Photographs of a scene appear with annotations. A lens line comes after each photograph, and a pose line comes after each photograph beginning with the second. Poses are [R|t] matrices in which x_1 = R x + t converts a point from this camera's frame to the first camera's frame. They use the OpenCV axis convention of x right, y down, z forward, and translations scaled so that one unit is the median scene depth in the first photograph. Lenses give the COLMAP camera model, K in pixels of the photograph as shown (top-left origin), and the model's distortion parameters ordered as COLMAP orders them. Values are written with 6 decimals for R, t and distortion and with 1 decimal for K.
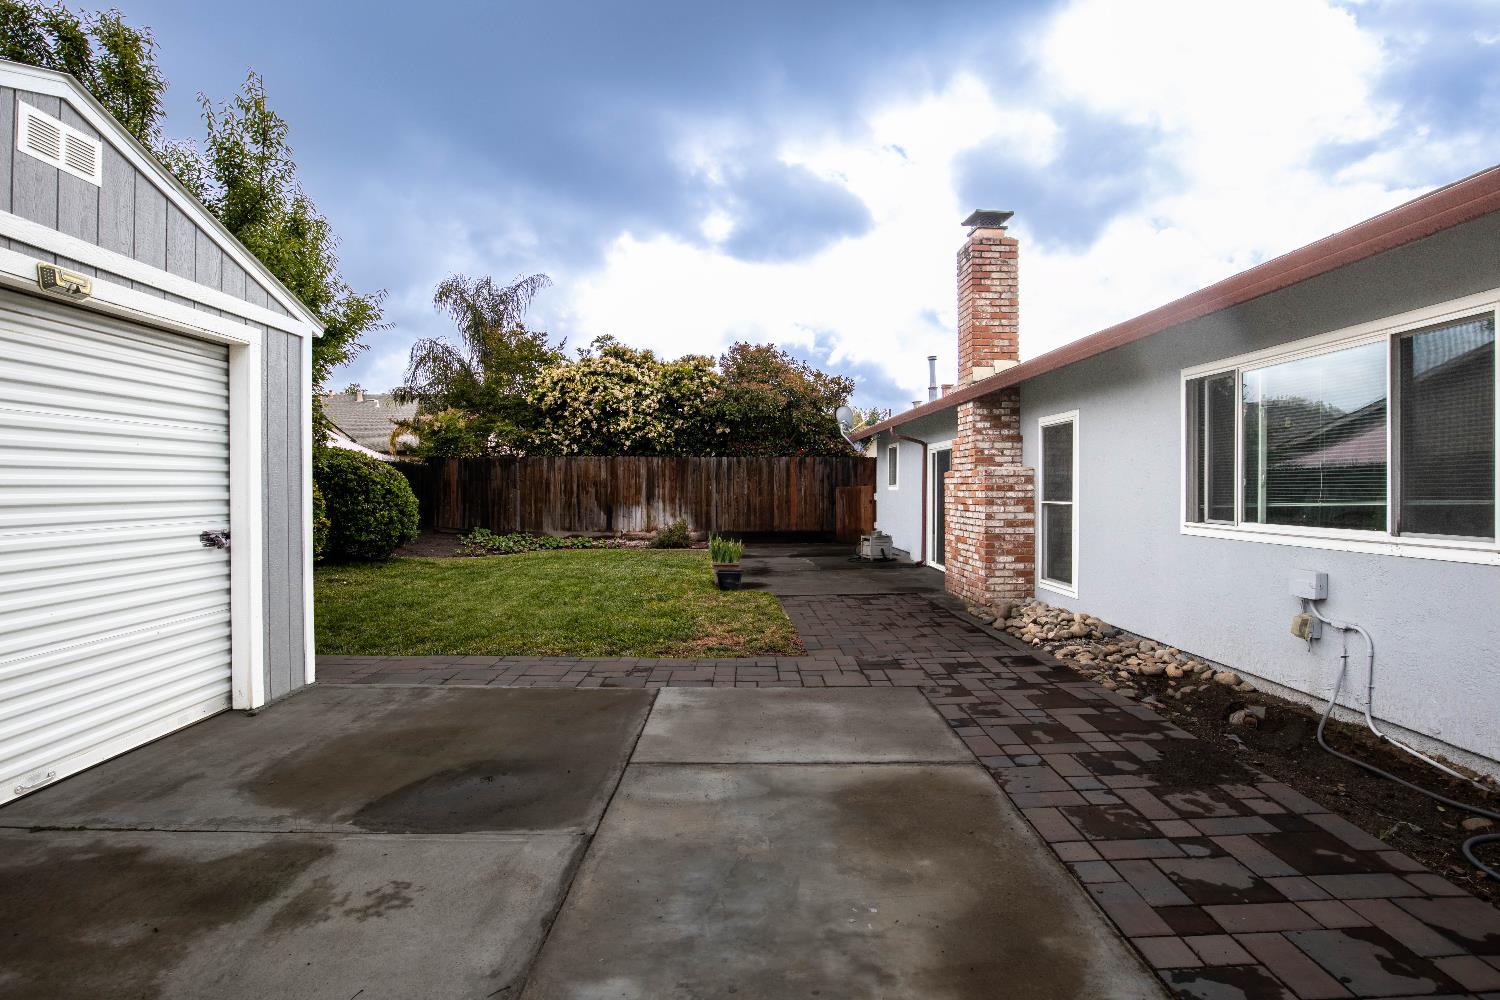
lens RADIAL K [[772.5, 0, 750.3], [0, 772.5, 478.4], [0, 0, 1]] dist [-0.023458, 0.001943]
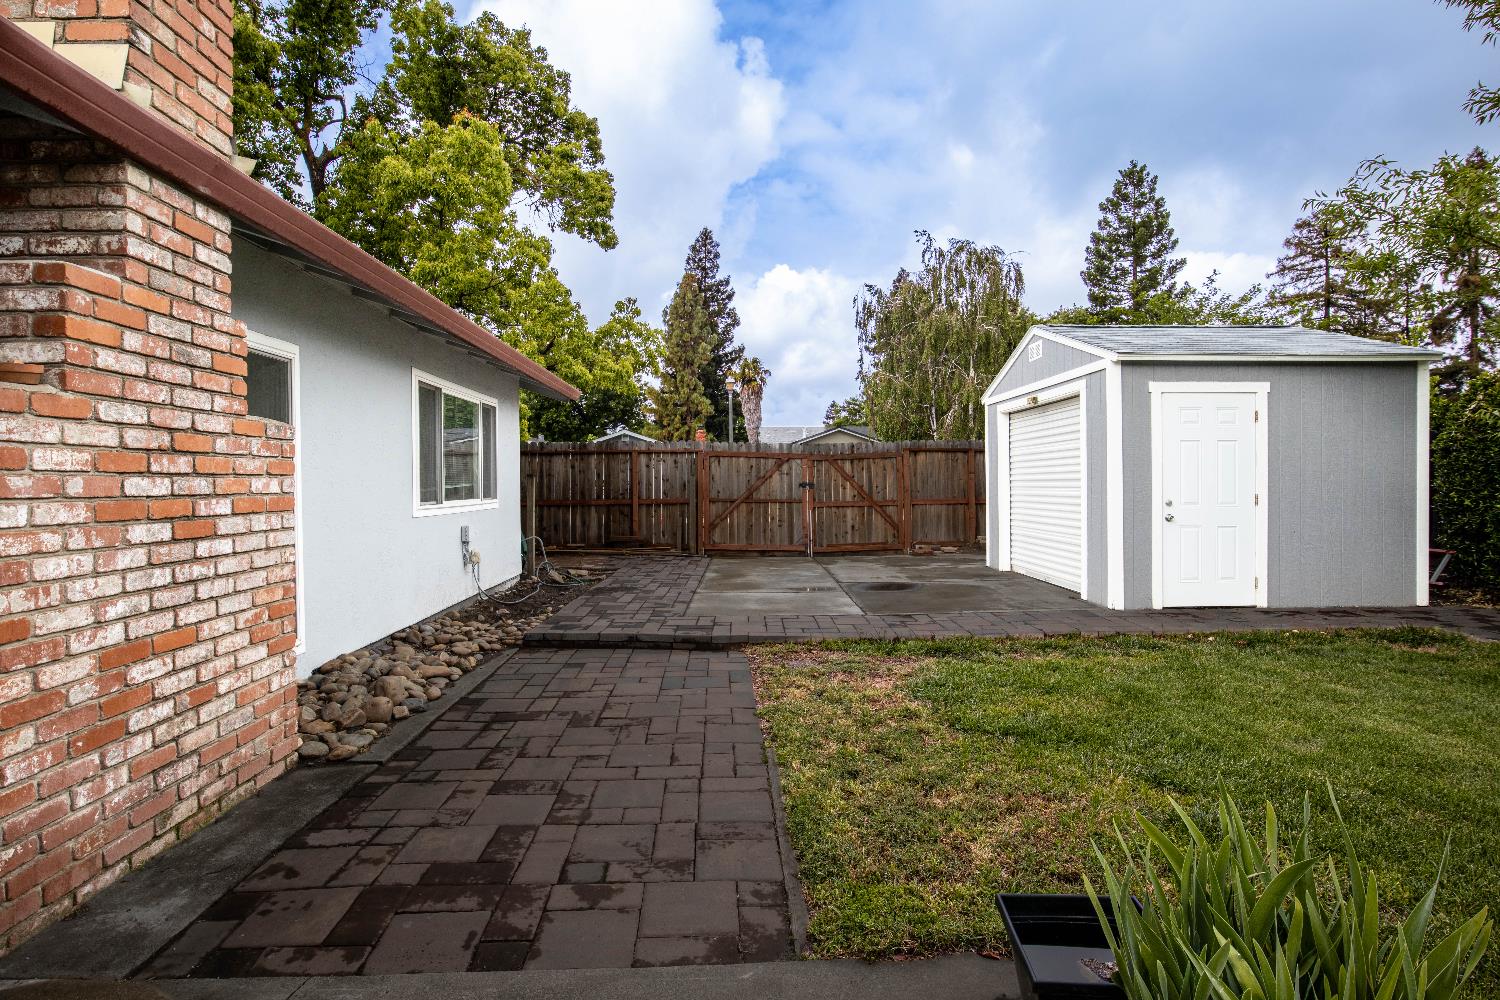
lens RADIAL K [[772.5, 0, 750.3], [0, 772.5, 478.4], [0, 0, 1]] dist [-0.023458, 0.001943]
pose [[-0.999961, 0.003647, -0.008048, 0.026946], [0.003786, 0.999842, -0.017396, 0.011408], [0.007983, -0.017426, -0.999816, 0.637132]]
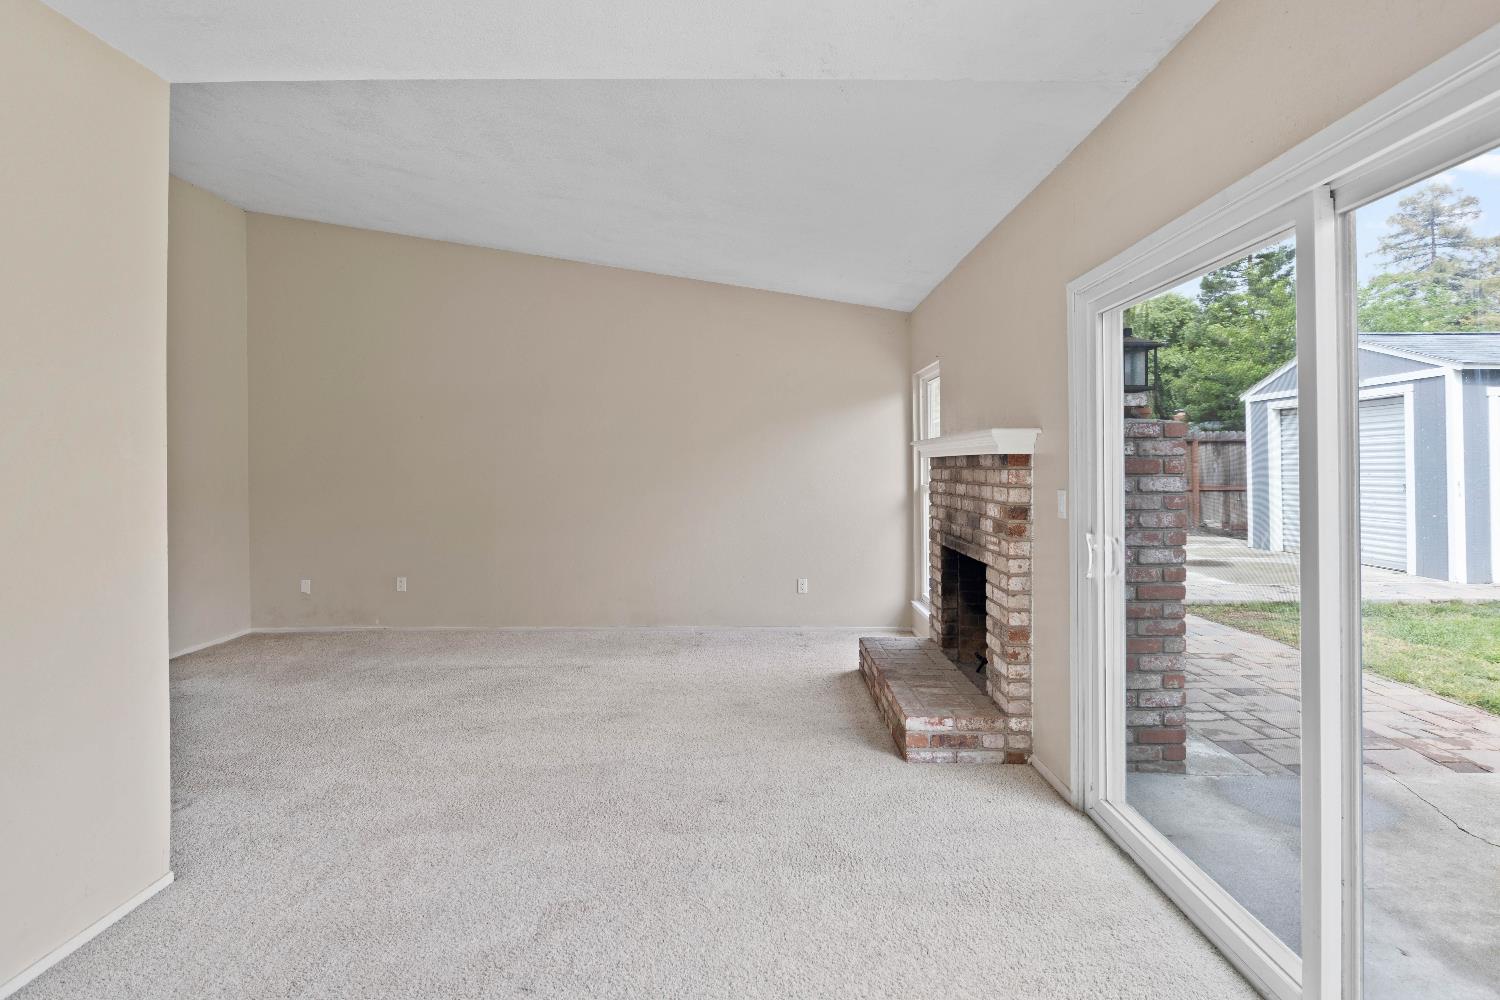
lens RADIAL K [[772.5, 0, 750.3], [0, 772.5, 478.4], [0, 0, 1]] dist [-0.023458, 0.001943]
pose [[-0.998313, 0.003866, 0.057935, 0.223391], [0.003881, 0.999992, 0.000146, 0.008684], [-0.057934, 0.000370, -0.998320, 0.719773]]
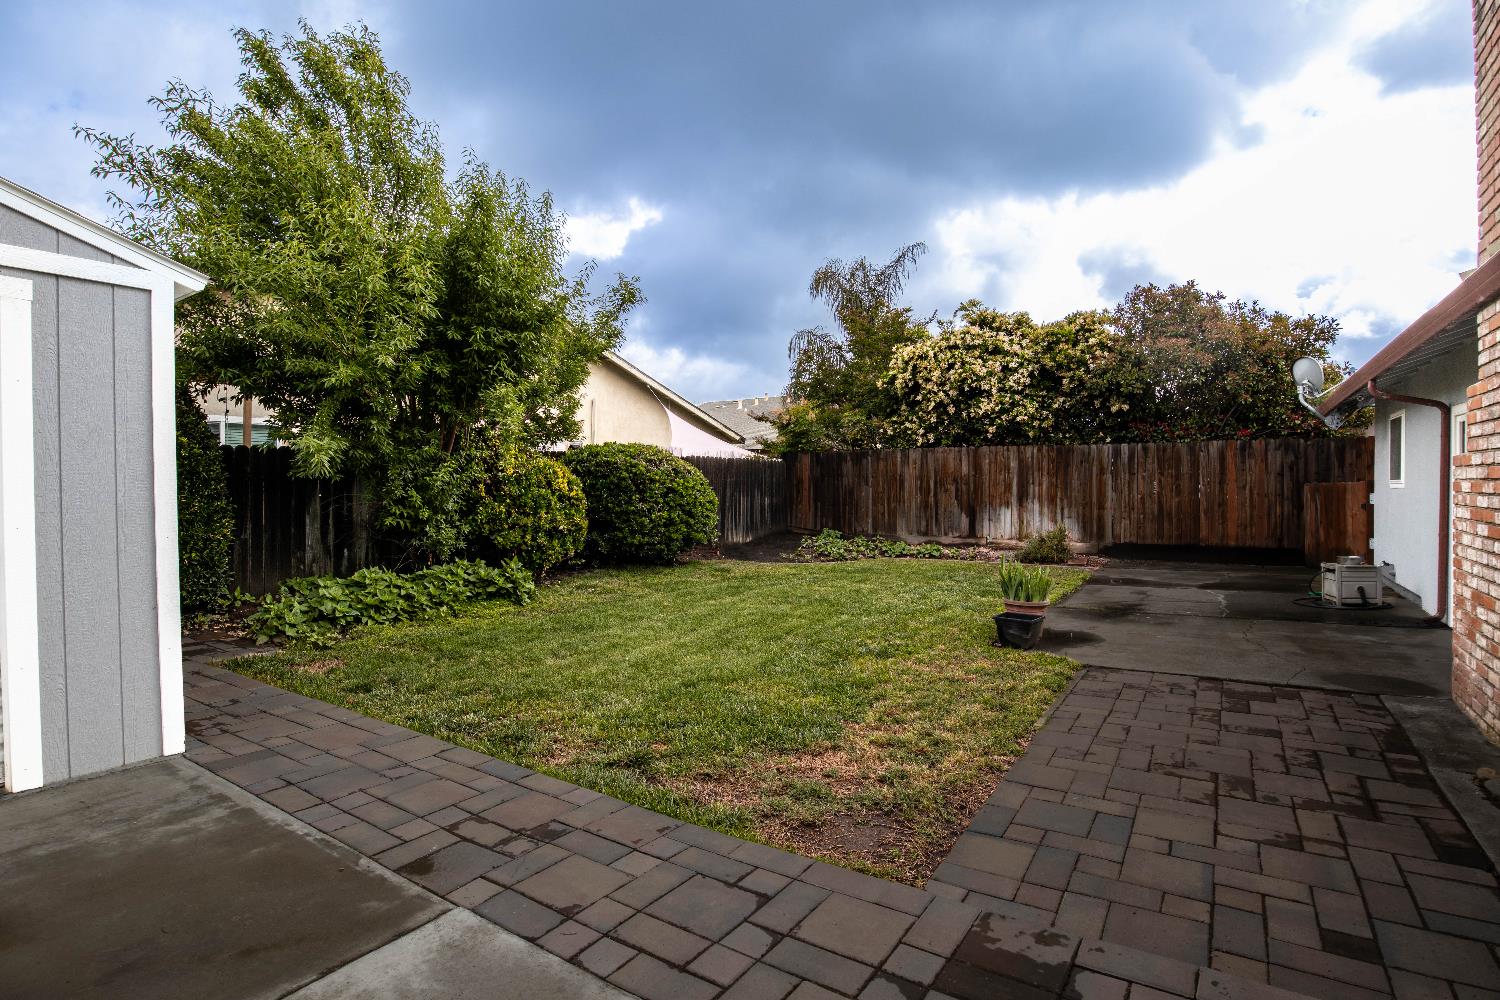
lens RADIAL K [[772.5, 0, 750.3], [0, 772.5, 478.4], [0, 0, 1]] dist [-0.023458, 0.001943]
pose [[0.830797, -0.005507, -0.556548, 0.079725], [0.008826, 0.999956, 0.003280, 0.000536], [0.556505, -0.007637, 0.830809, 0.187671]]
